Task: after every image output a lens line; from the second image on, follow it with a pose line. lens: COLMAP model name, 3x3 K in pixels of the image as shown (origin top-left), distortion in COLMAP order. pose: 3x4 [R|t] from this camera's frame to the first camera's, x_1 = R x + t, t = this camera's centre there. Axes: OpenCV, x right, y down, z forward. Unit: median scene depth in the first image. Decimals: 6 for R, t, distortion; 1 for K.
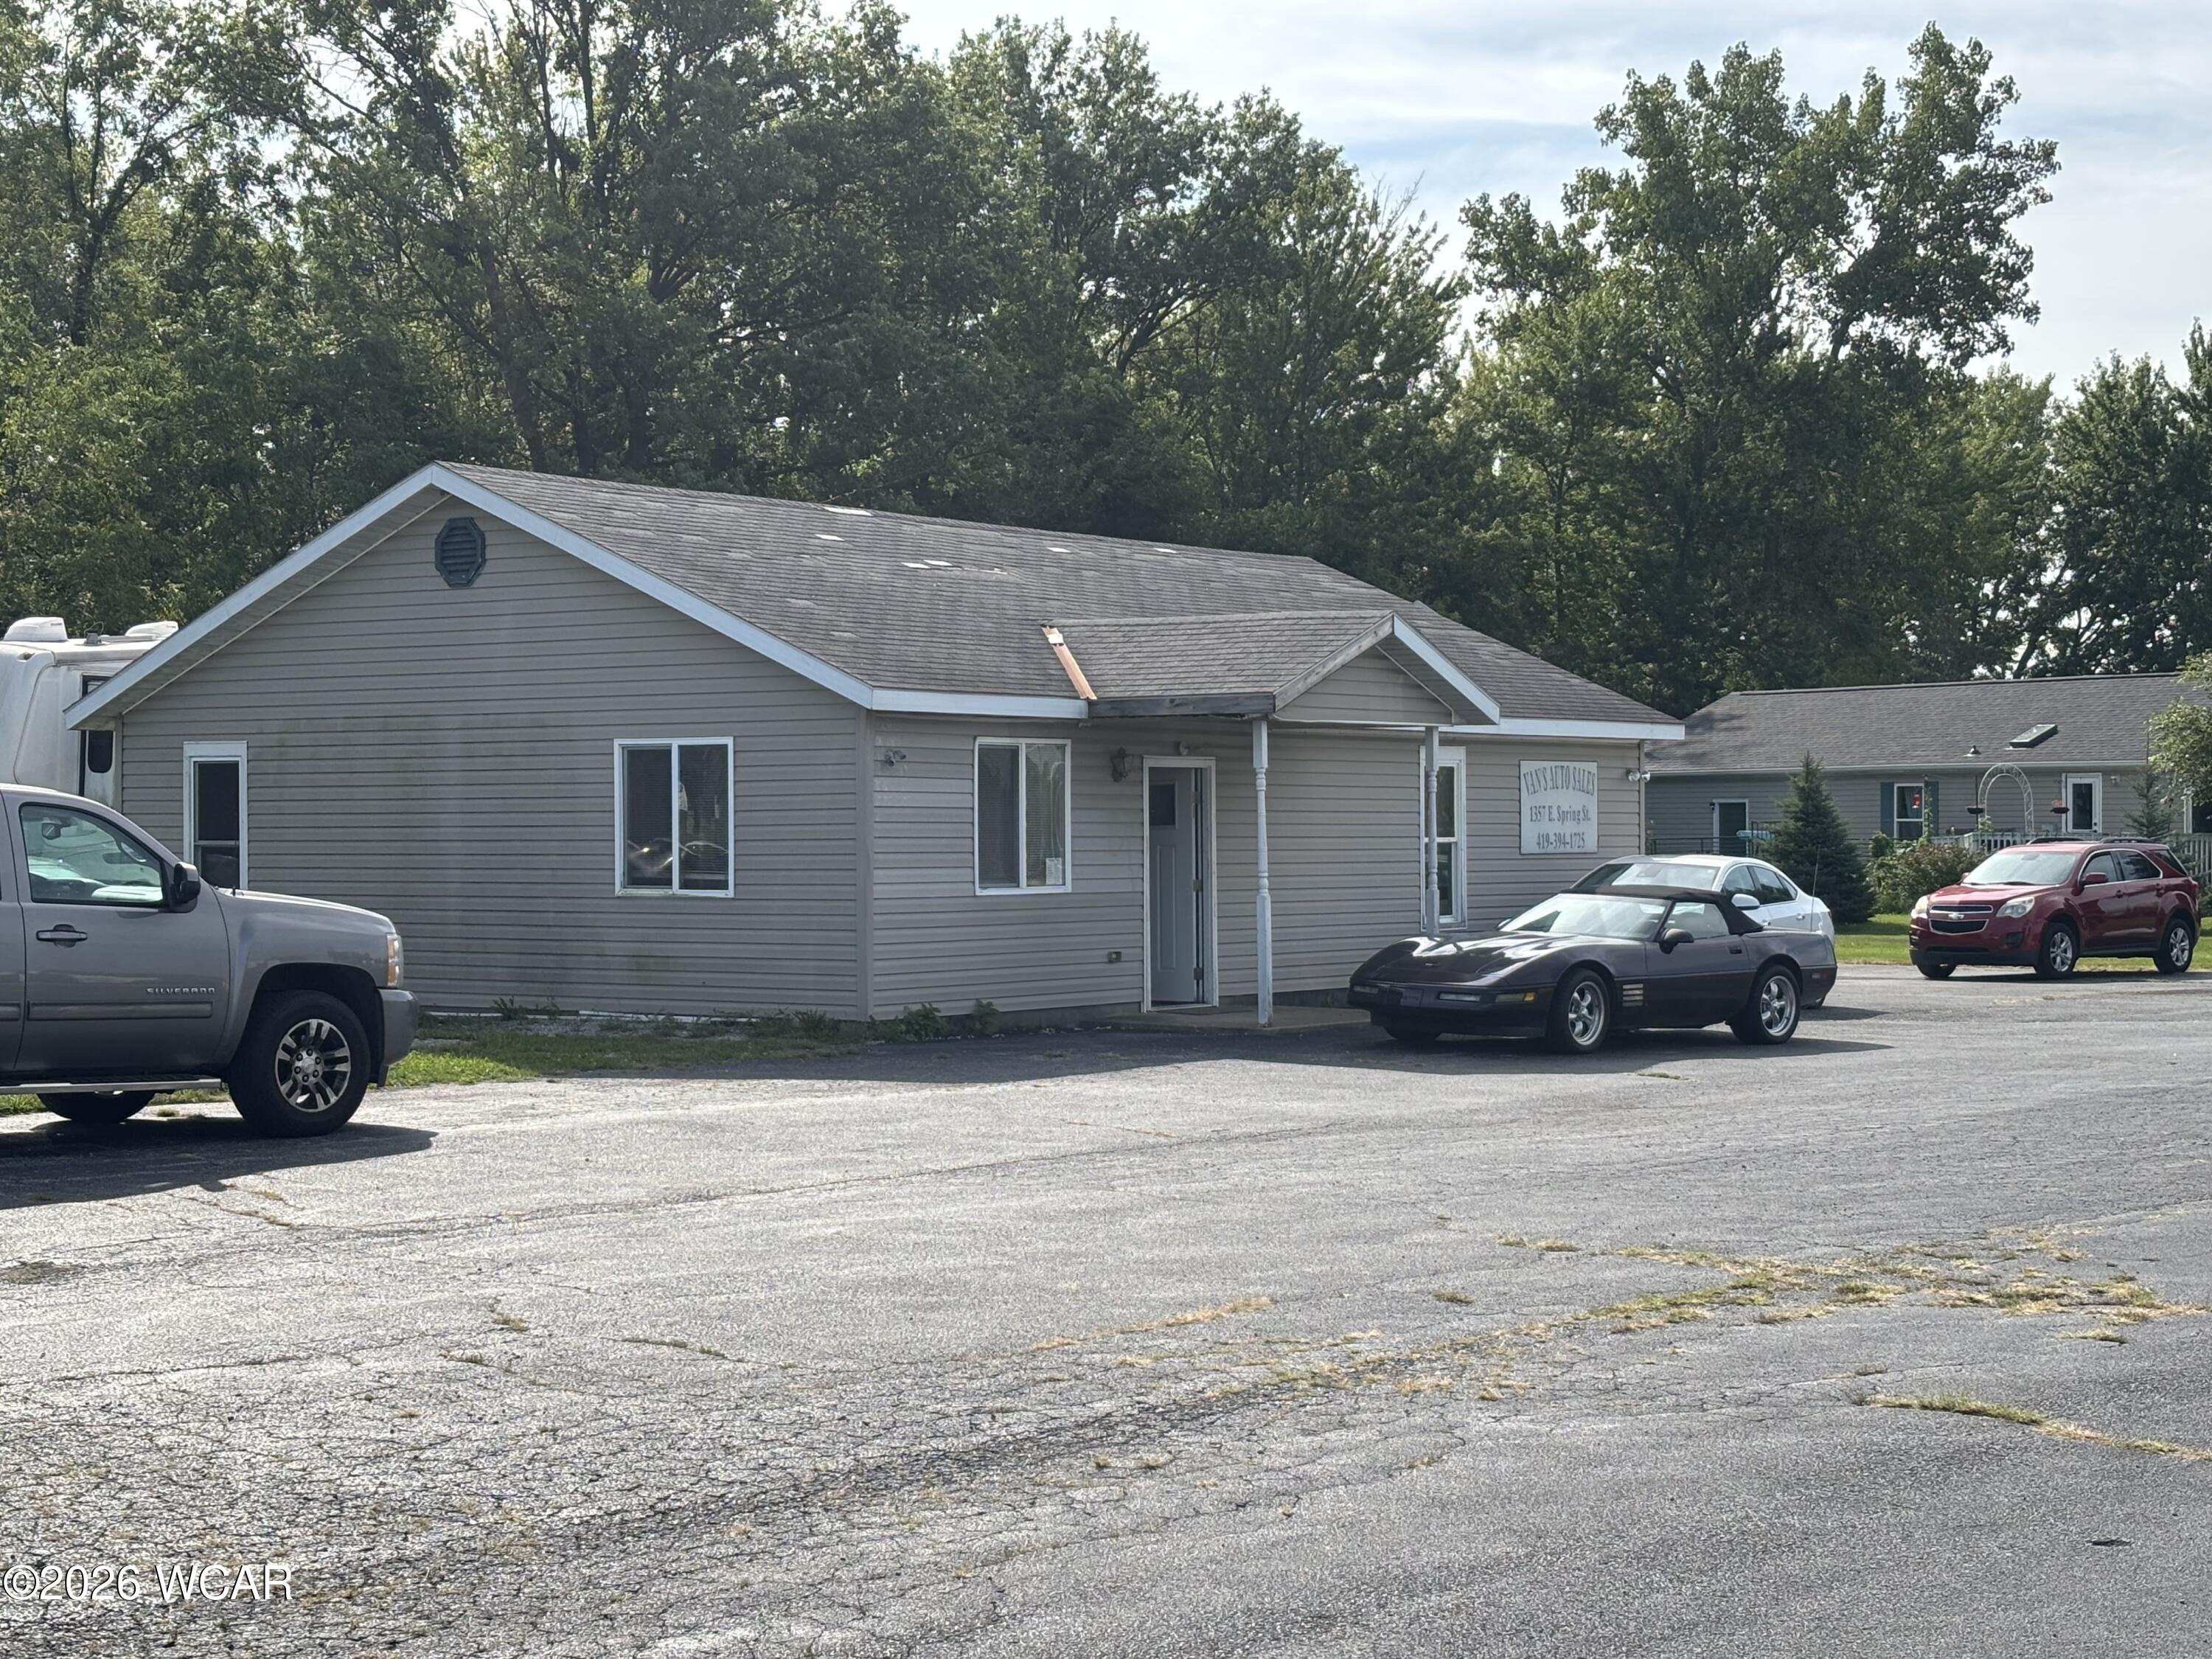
lens RADIAL K [[3753.7, 0, 1106.0], [0, 3753.7, 829.5], [0, 0, 1]] dist [0.024475, 0.041243]
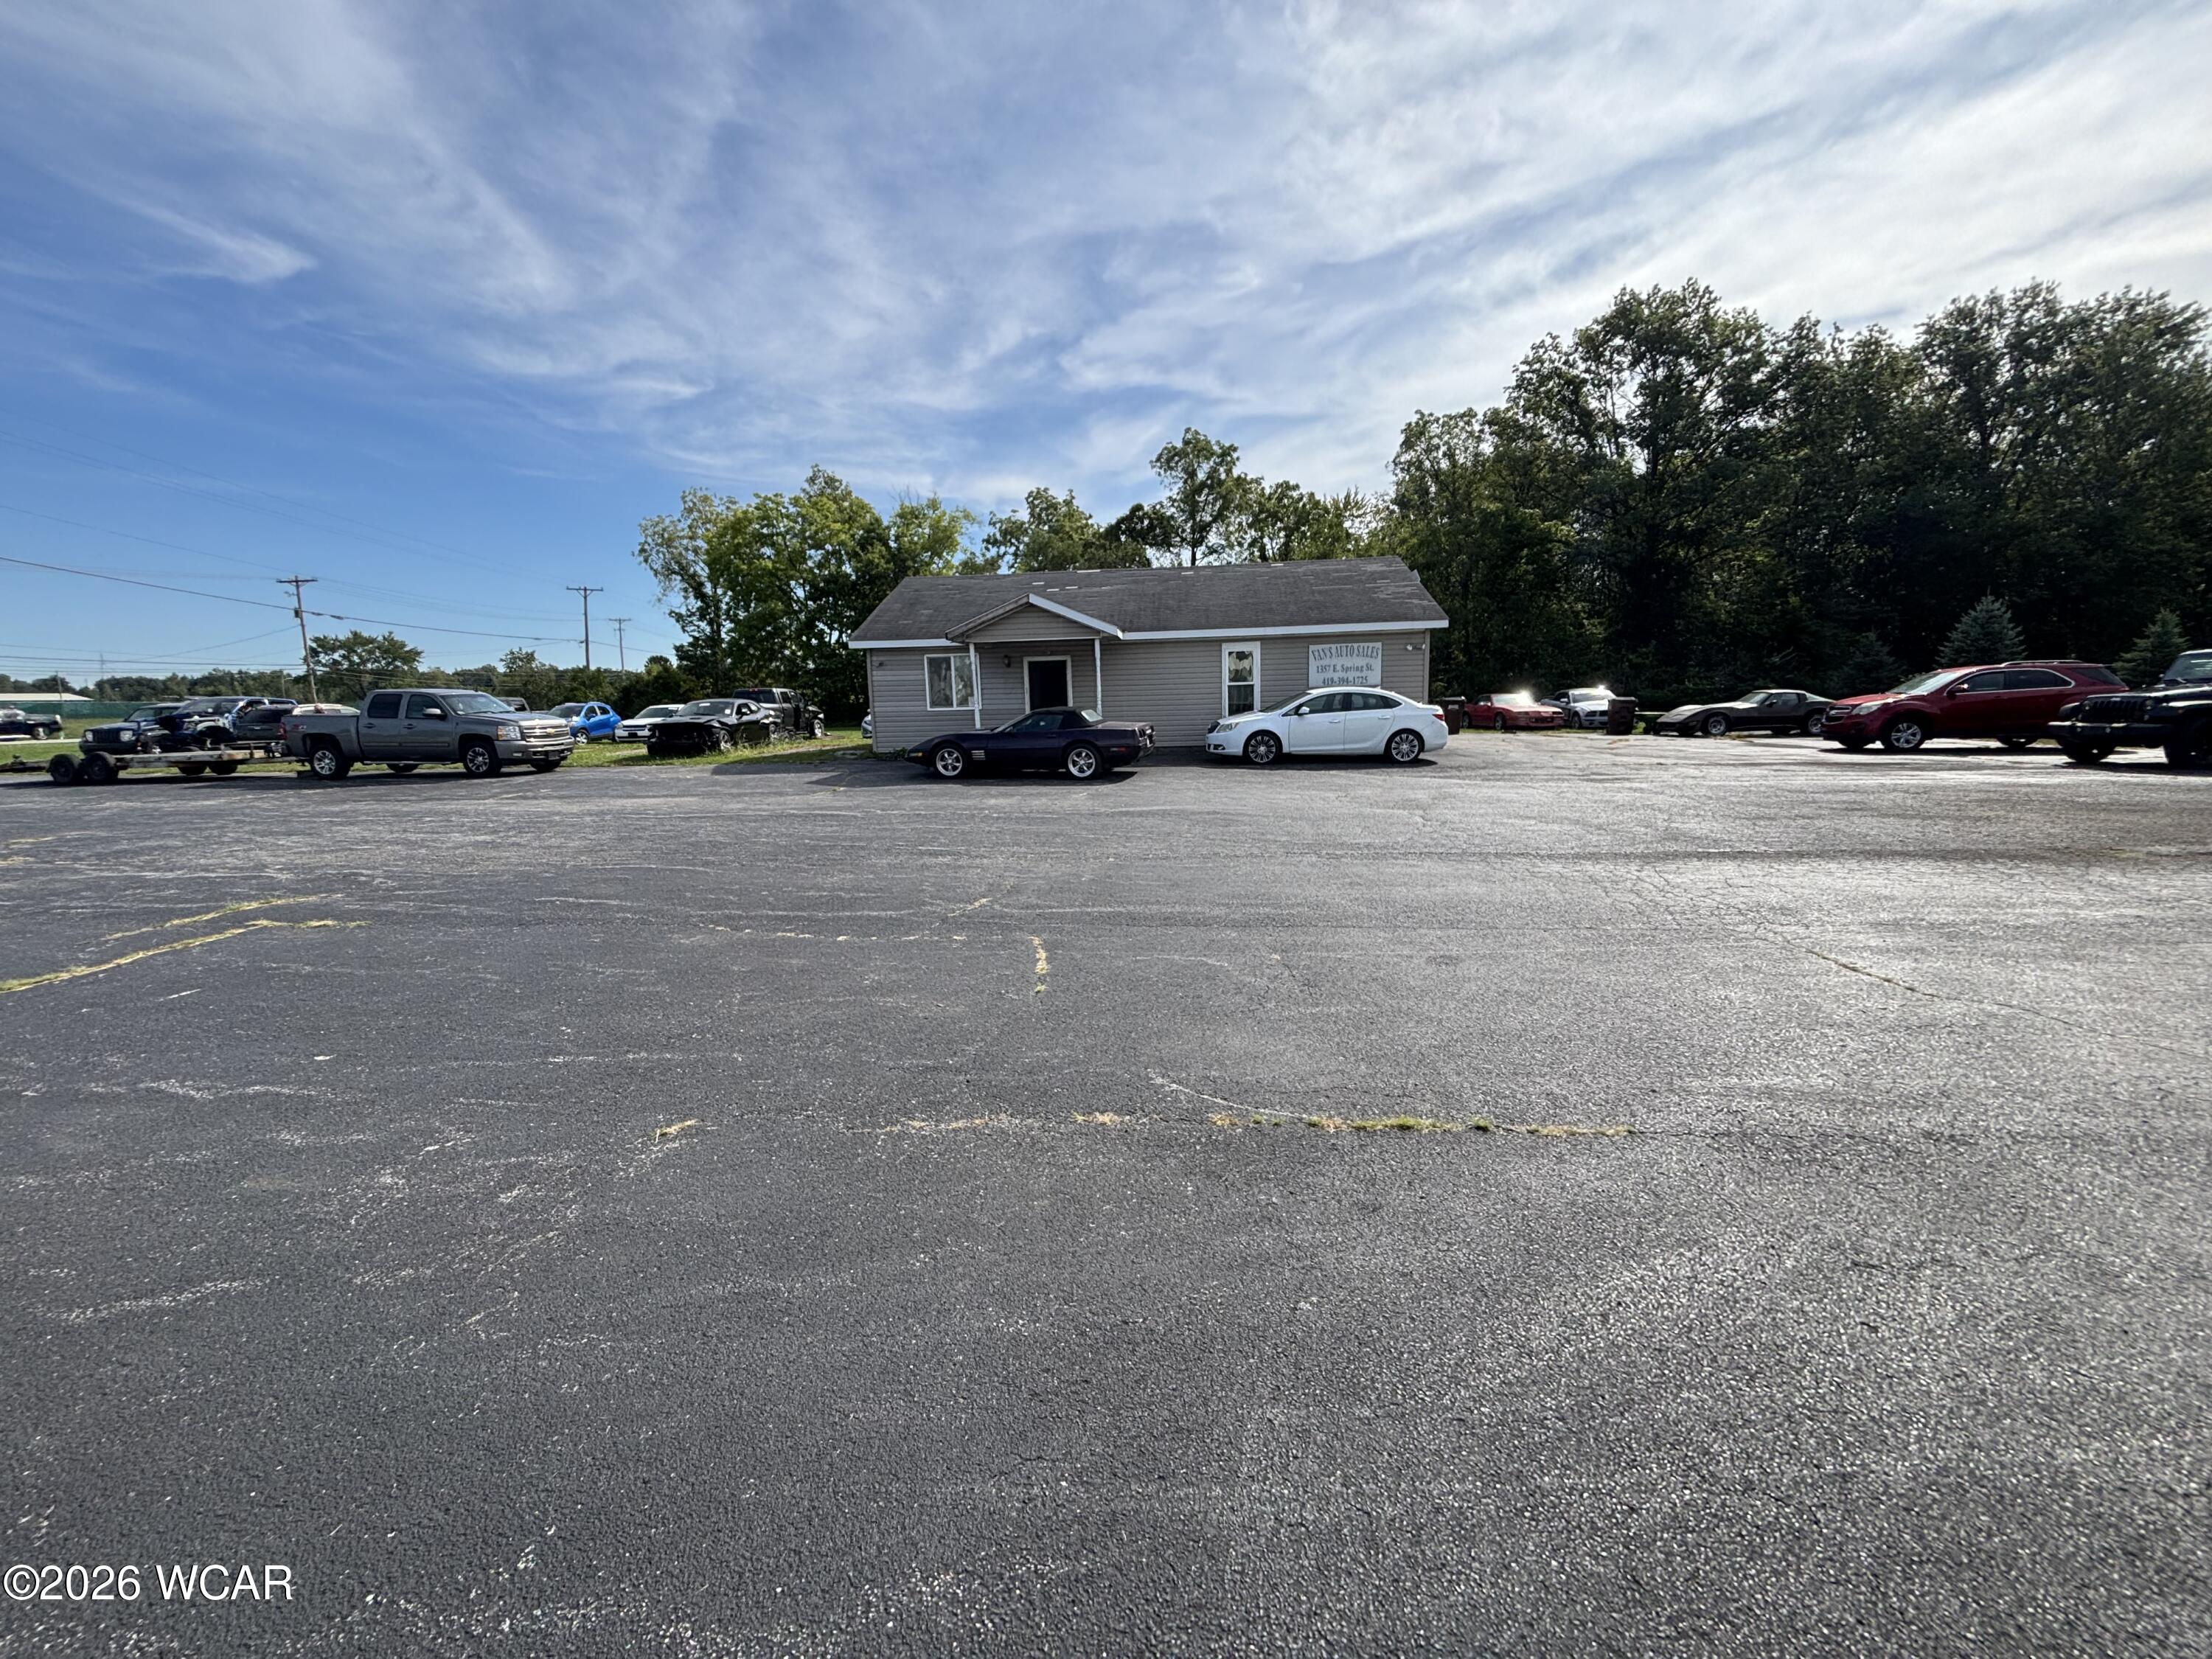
lens RADIAL K [[914.6, 0, 1106.0], [0, 914.6, 829.5], [0, 0, 1]] dist [0.001771, 0.000781]
pose [[0.501041, 0.114734, -0.857784, 0.599123], [0.025890, 0.988742, 0.147373, 0.007425], [0.865036, -0.096048, 0.492430, 0.703640]]
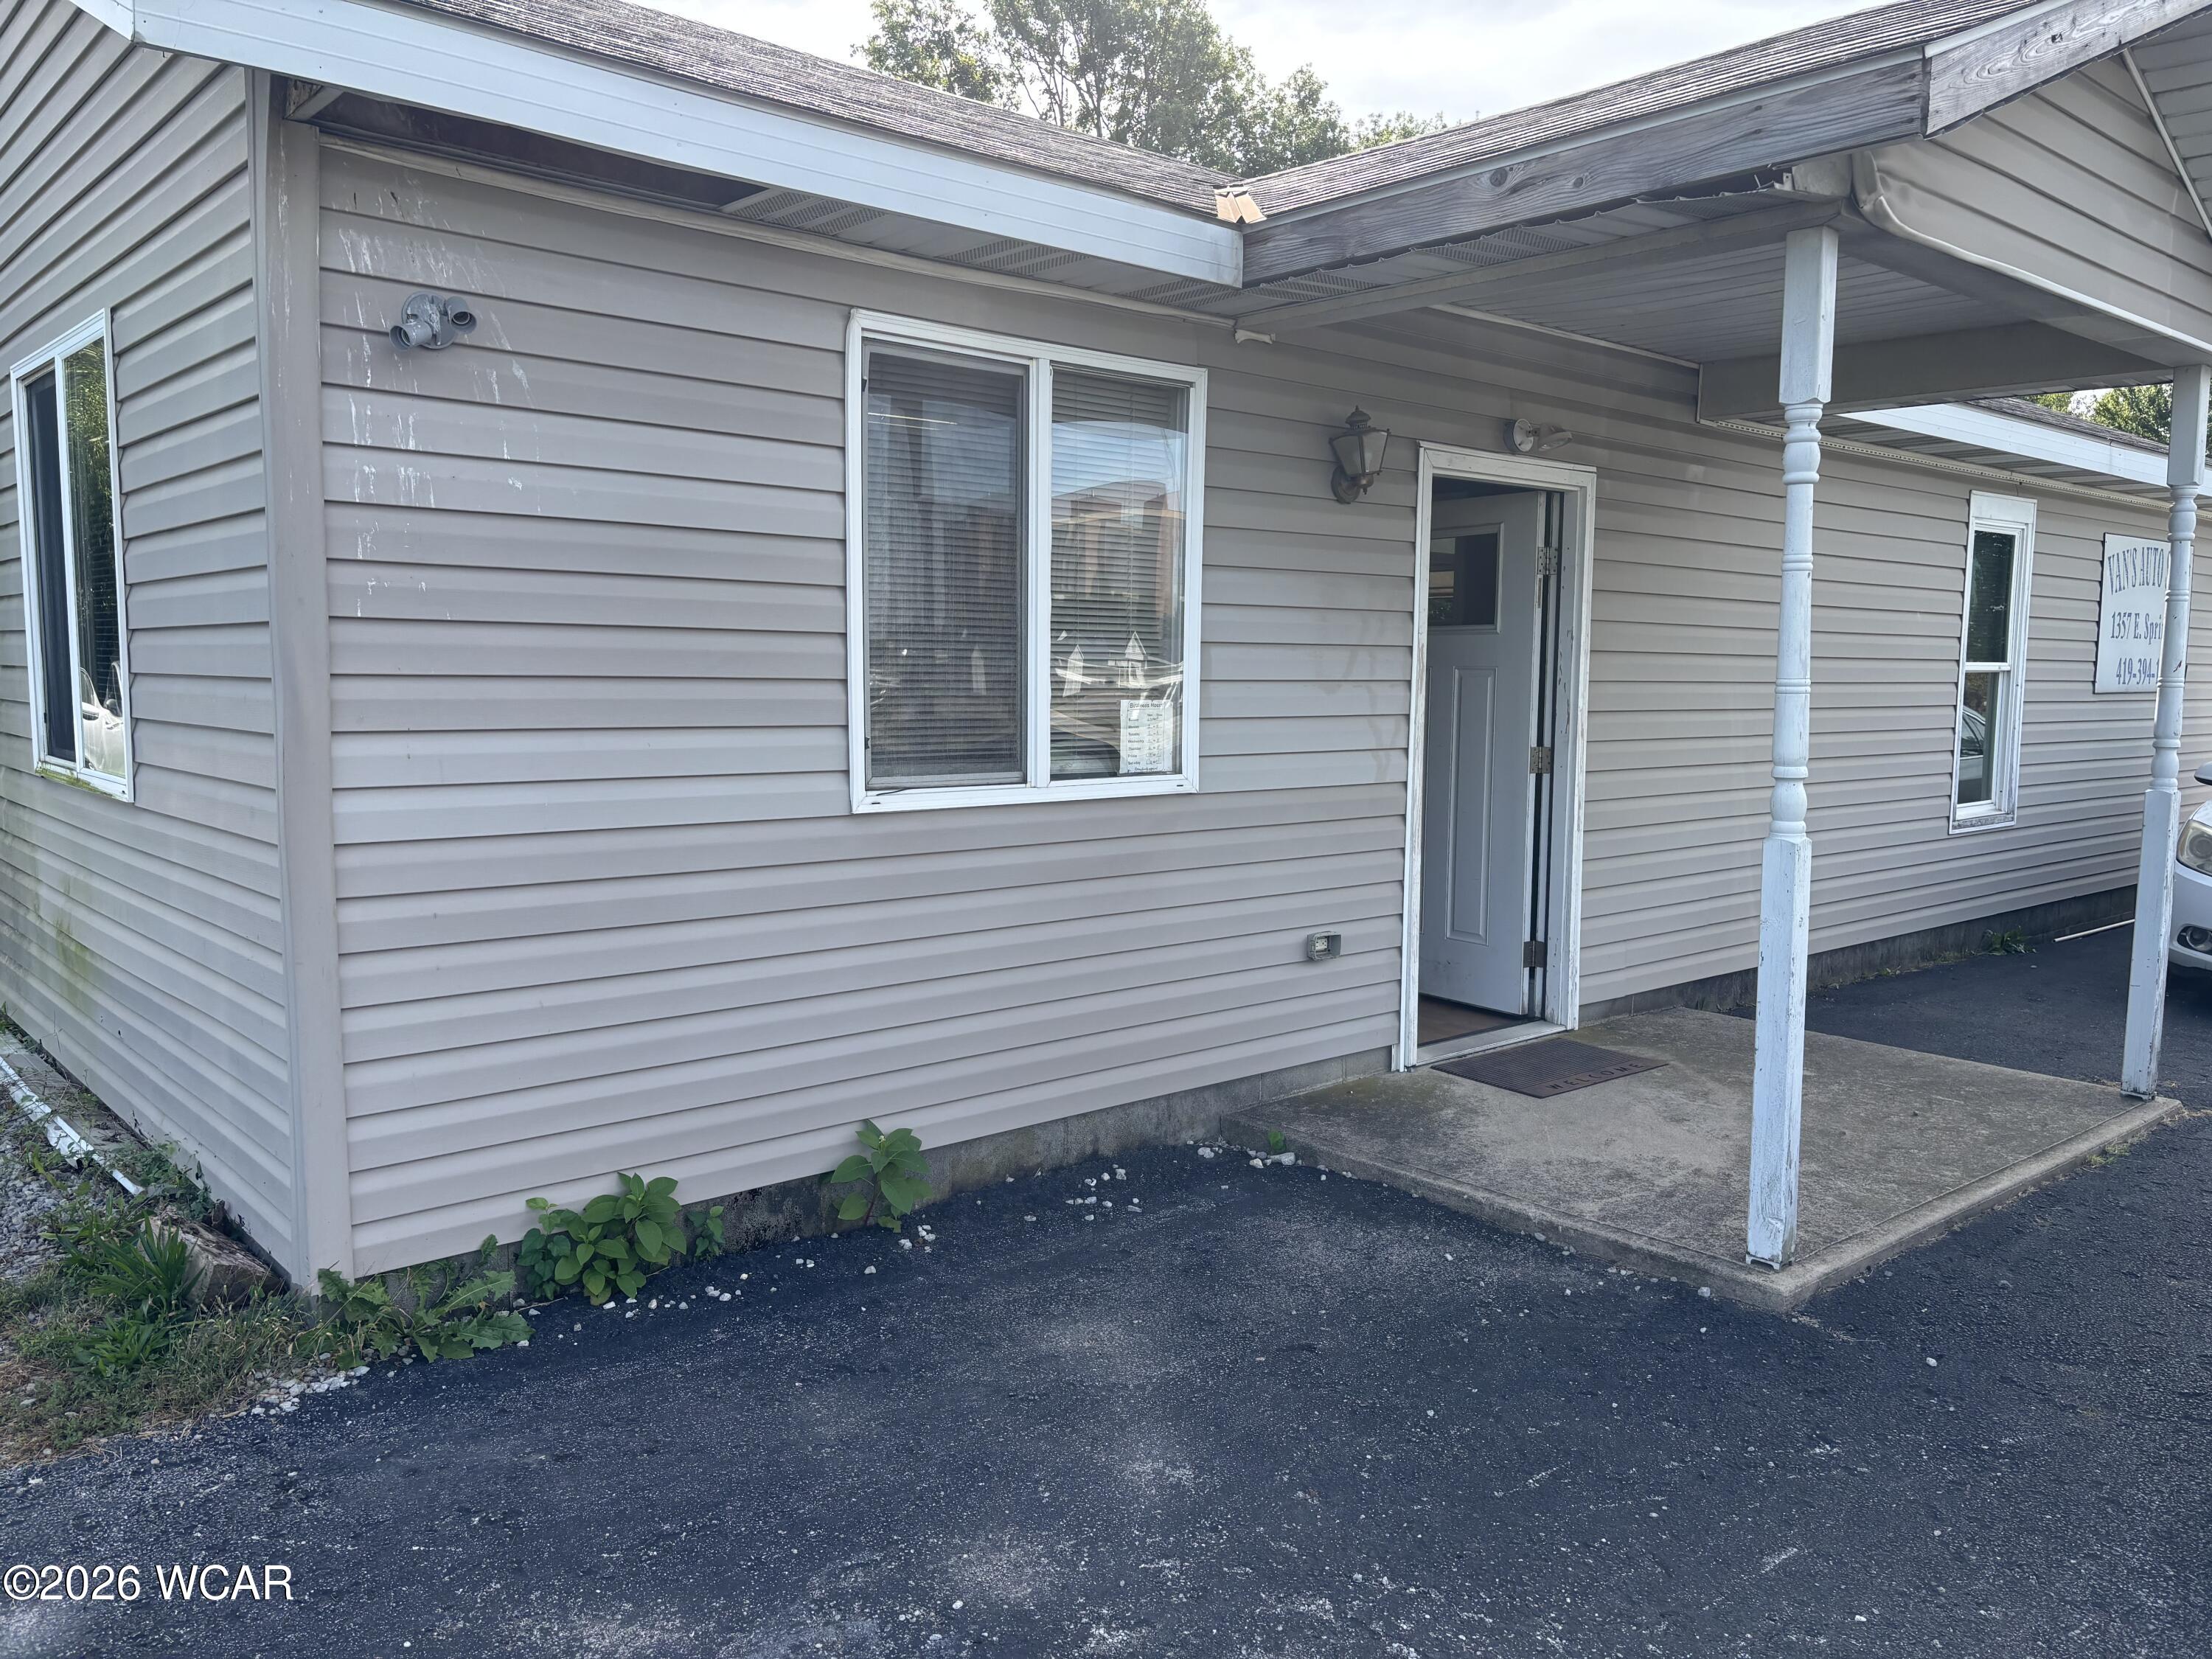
lens RADIAL K [[1682.6, 0, 1063.3], [0, 1682.6, 834.0], [0, 0, 1]] dist [0.004754, 0.001035]
pose [[0.972793, 0.037574, -0.228607, 0.015362], [-0.014018, 0.994499, 0.103807, 0.003836], [0.231250, -0.097779, 0.967968, 0.796490]]
